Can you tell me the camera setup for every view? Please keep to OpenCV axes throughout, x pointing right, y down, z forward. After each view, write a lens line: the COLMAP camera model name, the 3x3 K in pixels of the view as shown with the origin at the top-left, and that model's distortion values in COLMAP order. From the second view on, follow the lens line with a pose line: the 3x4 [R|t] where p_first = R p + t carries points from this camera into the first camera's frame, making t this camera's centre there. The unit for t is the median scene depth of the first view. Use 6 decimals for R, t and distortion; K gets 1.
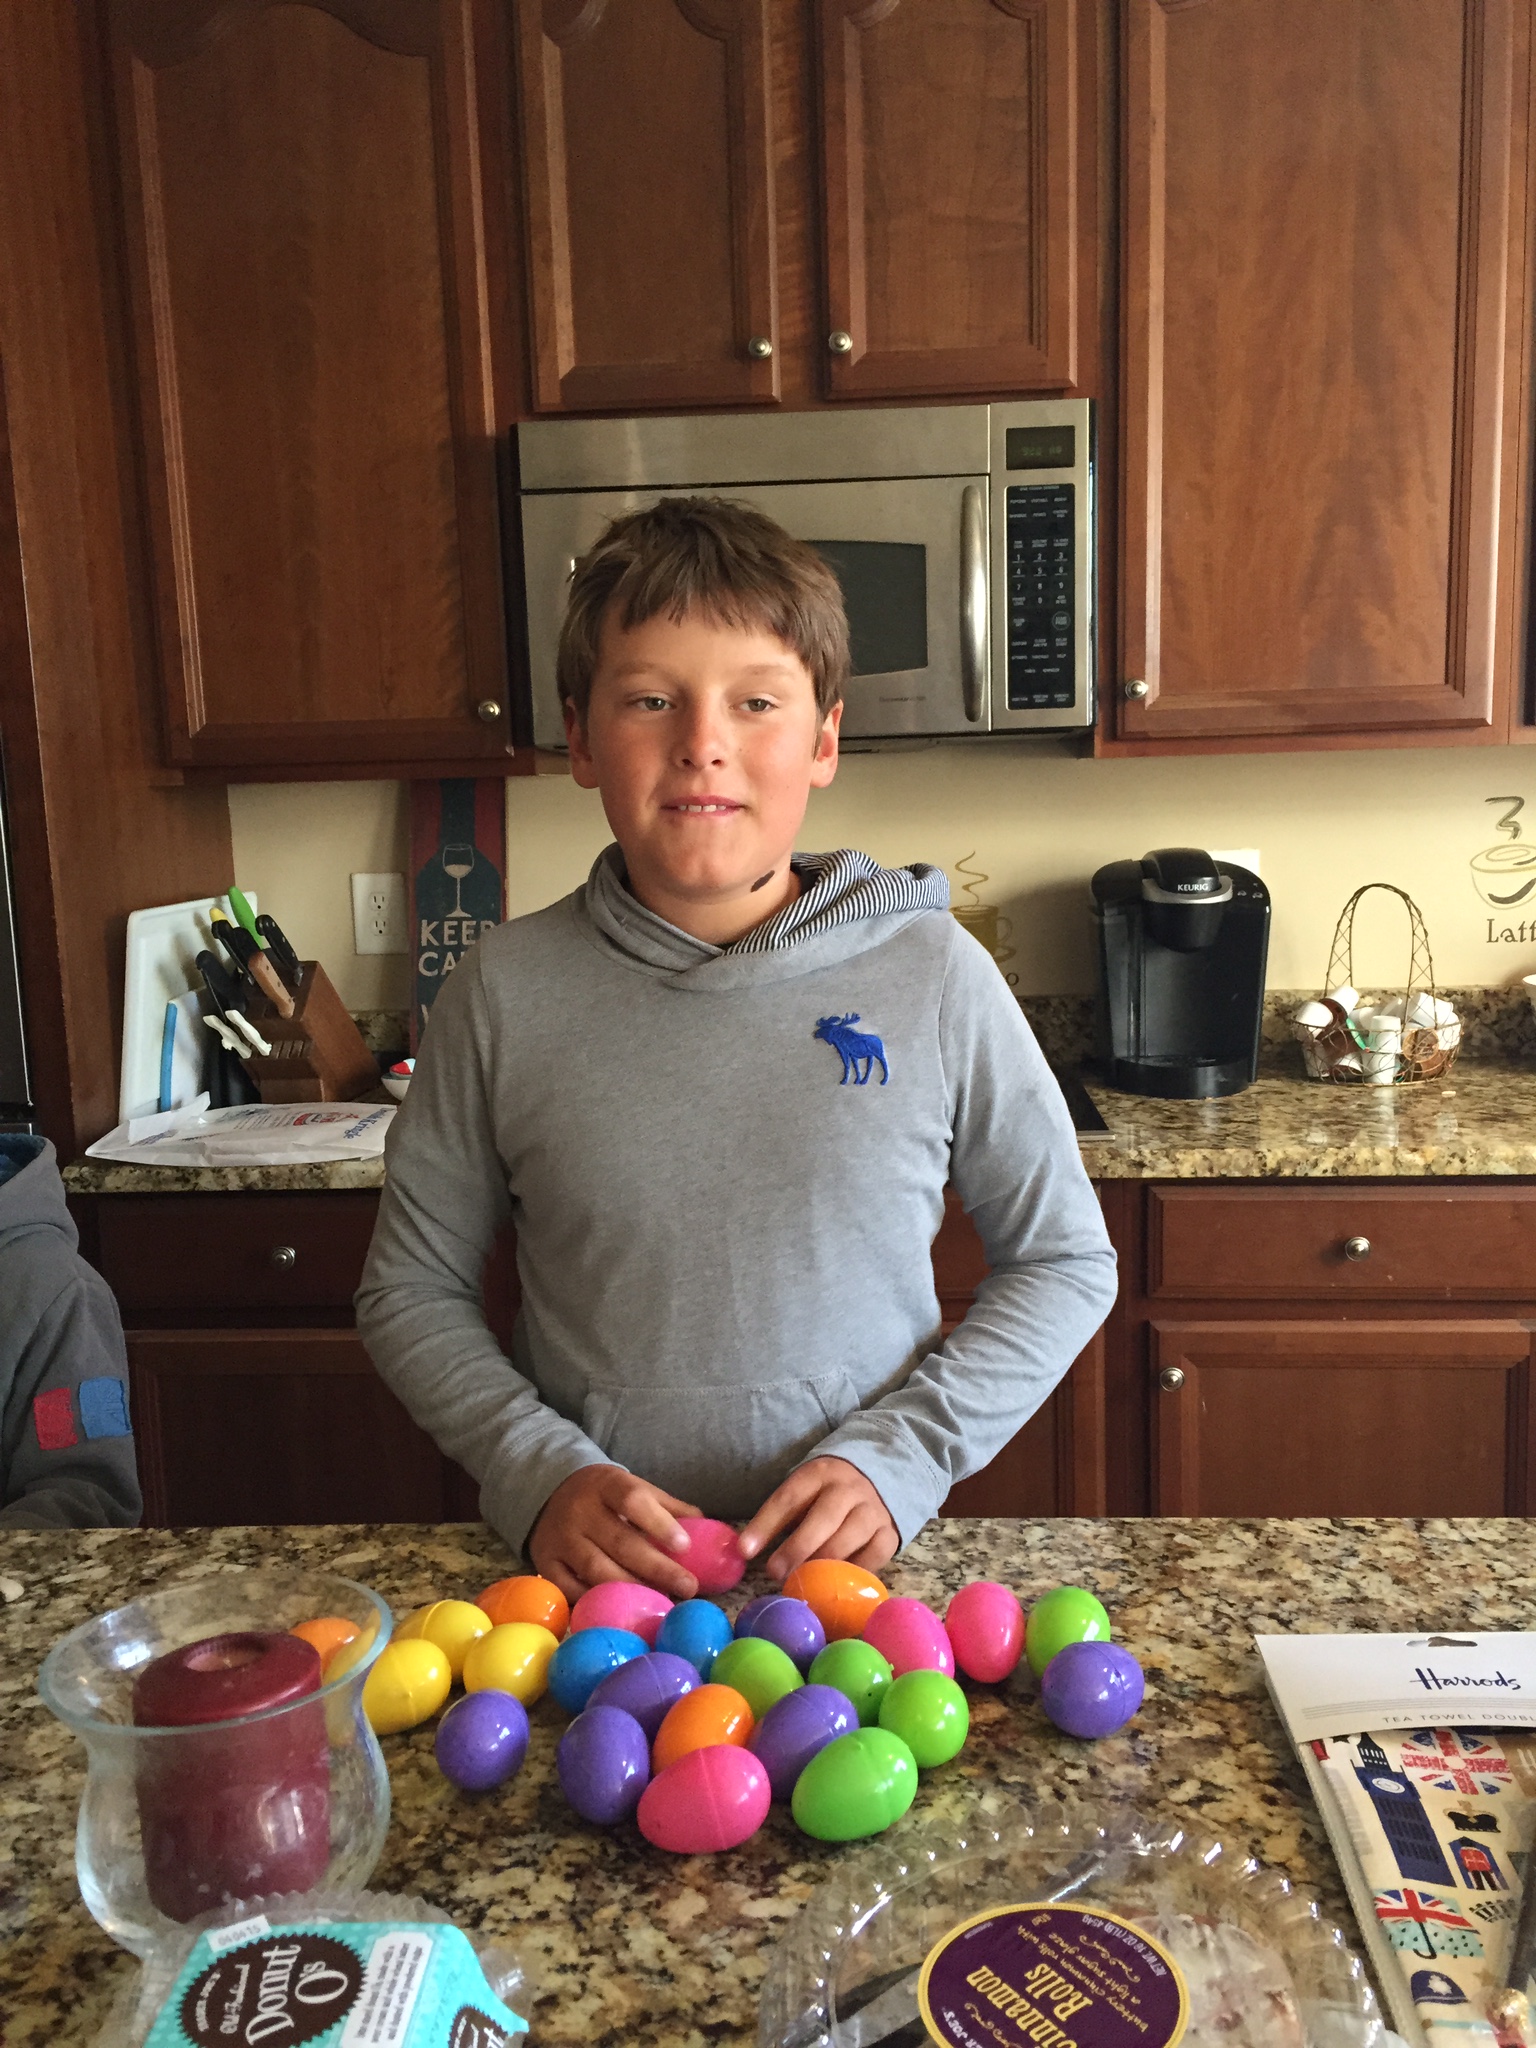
lens RADIAL K [[1808.7, 0, 768.0], [0, 1808.7, 1024.0], [0, 0, 1]] dist [0.087968, -0.109370]
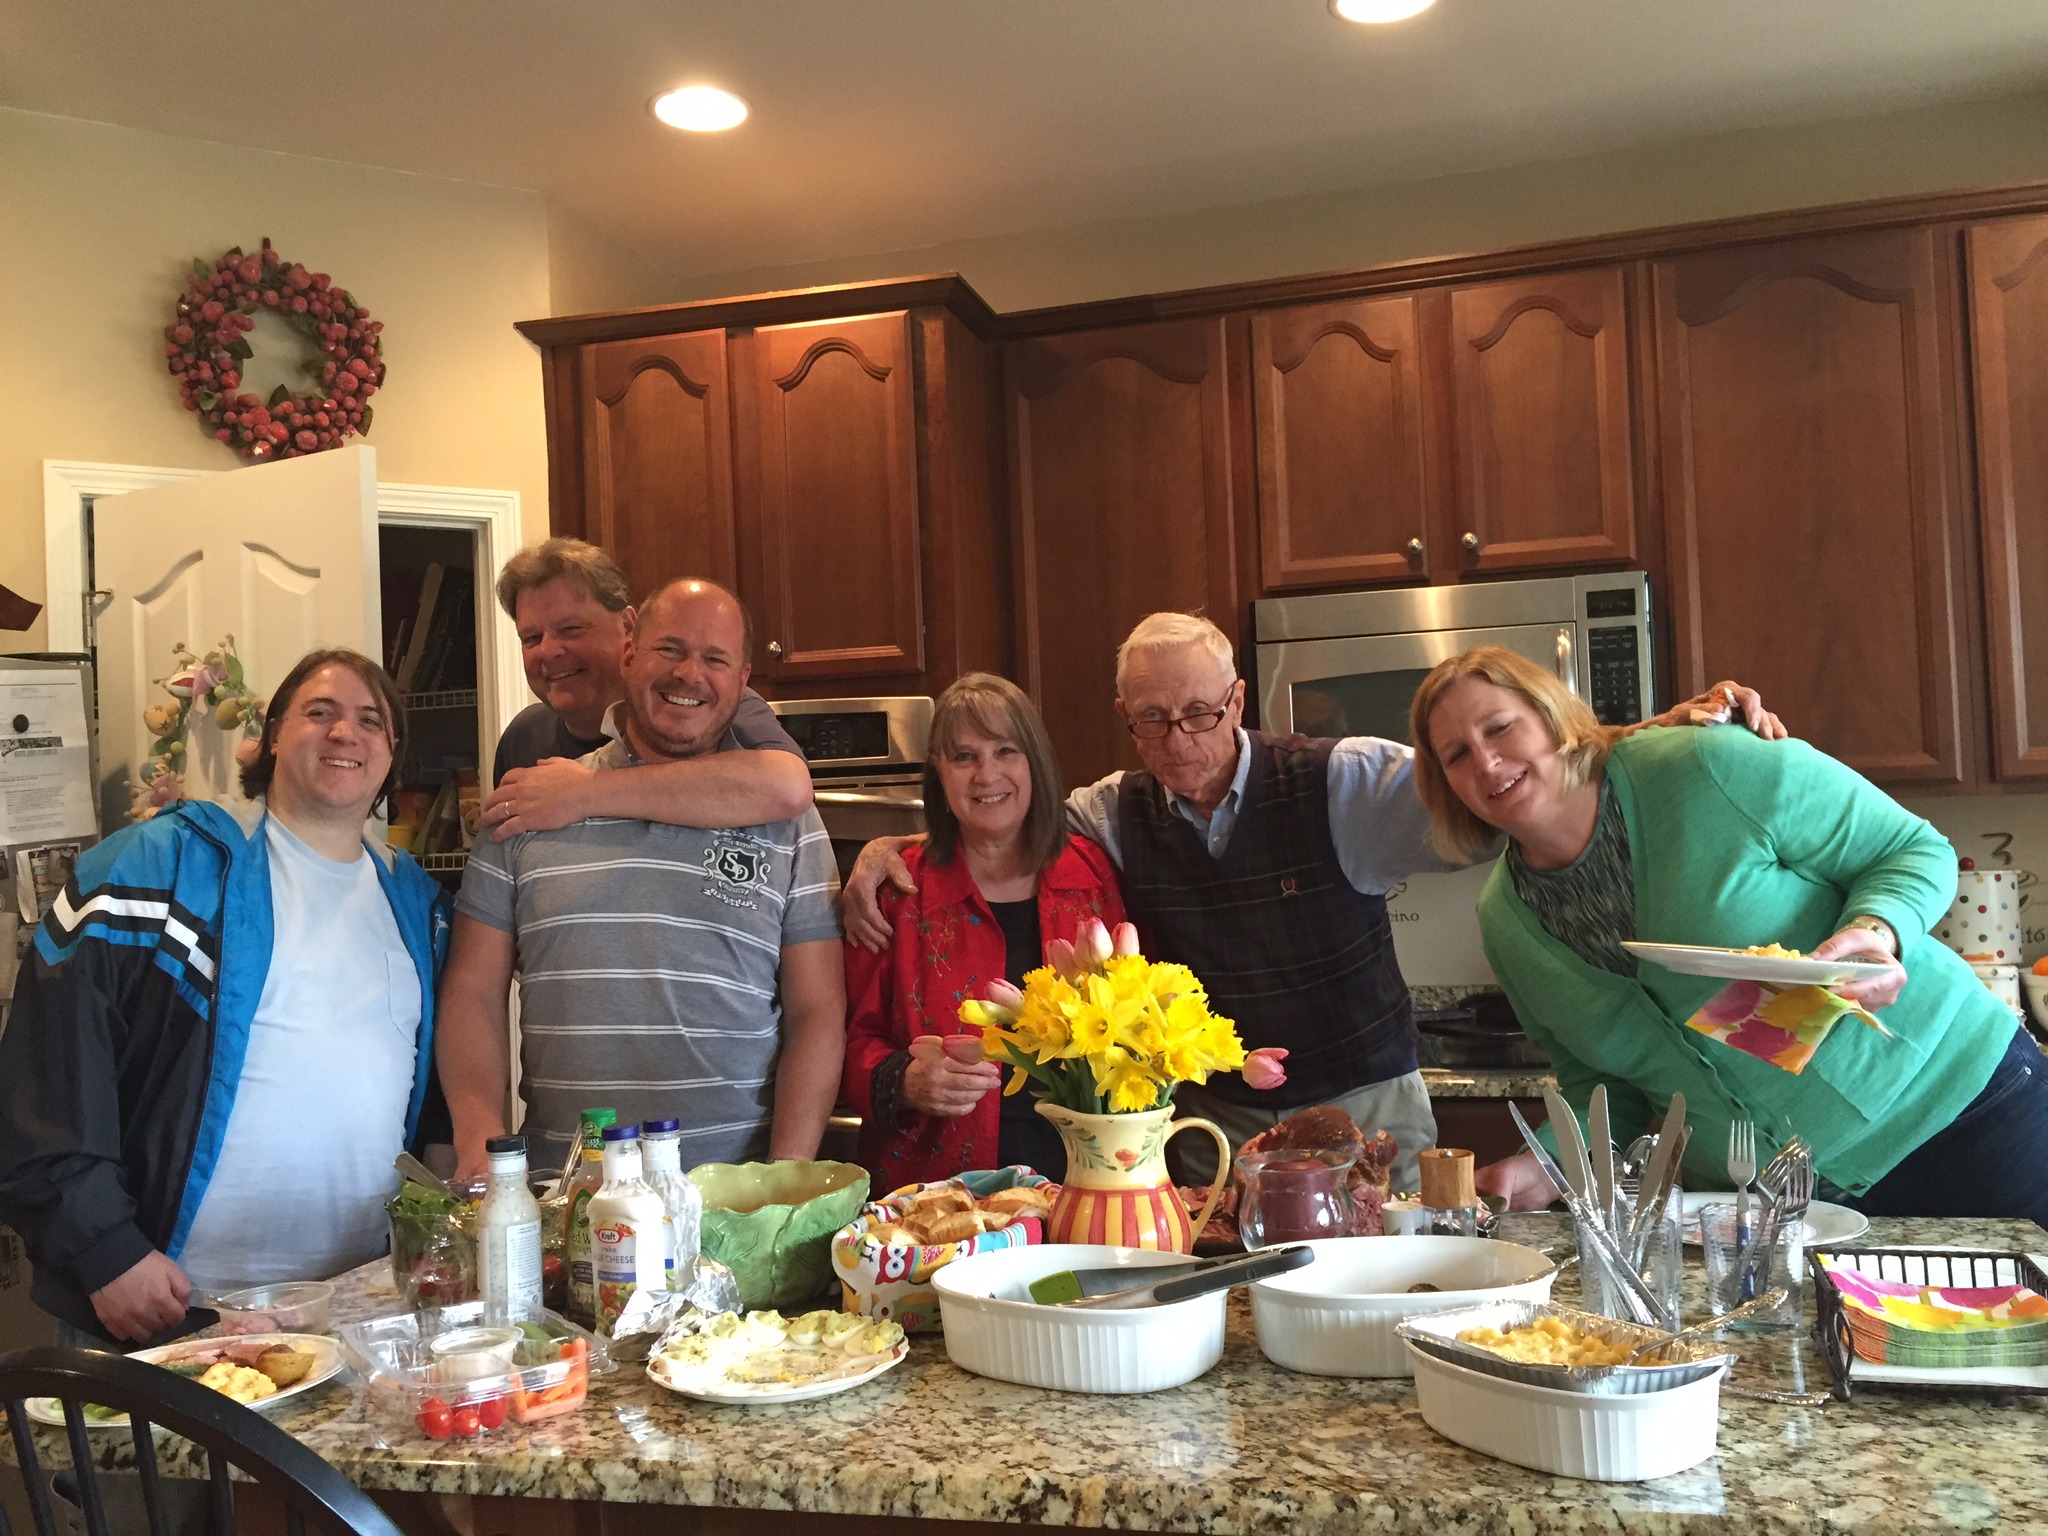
lens RADIAL K [[1808.7, 0, 1024.0], [0, 1808.7, 768.0], [0, 0, 1]] dist [0.087968, -0.109370]
pose [[0.983606, -0.016317, -0.179589, -0.054643], [-0.011496, 0.988199, -0.152746, 0.046728], [0.179962, 0.152306, 0.971811, -0.494880]]
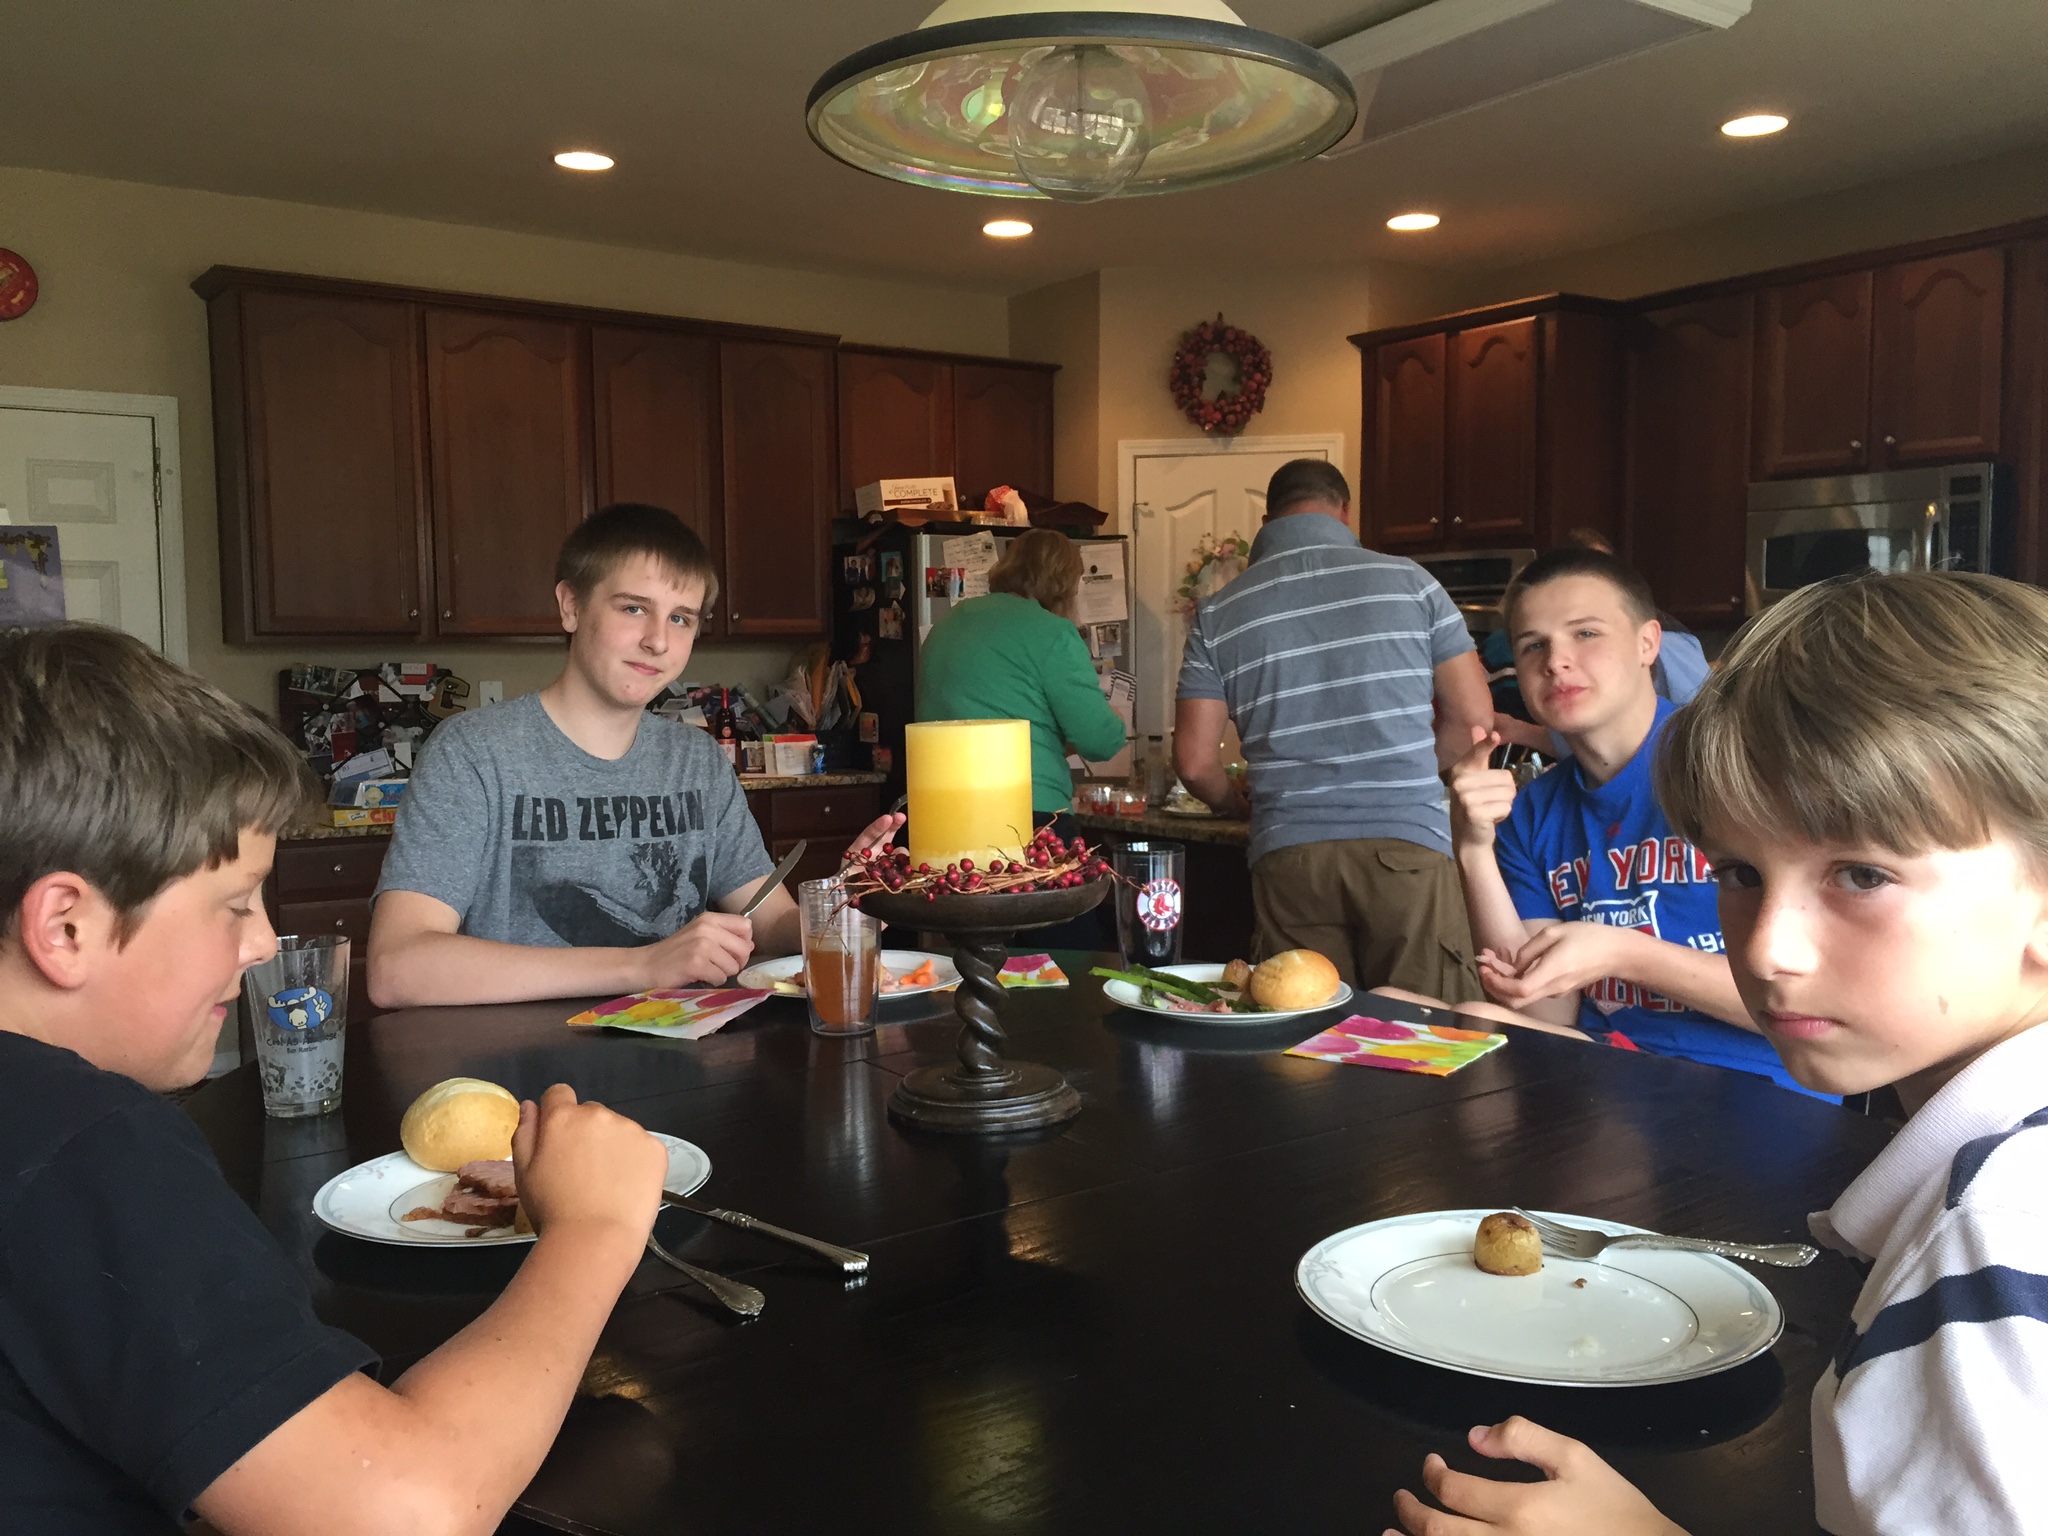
lens RADIAL K [[1808.7, 0, 1024.0], [0, 1808.7, 768.0], [0, 0, 1]] dist [0.087968, -0.109370]
pose [[0.620192, 0.081757, -0.780178, 1.184755], [-0.103947, 0.994349, 0.021569, 0.088226], [0.777533, 0.067720, 0.625185, -1.211927]]
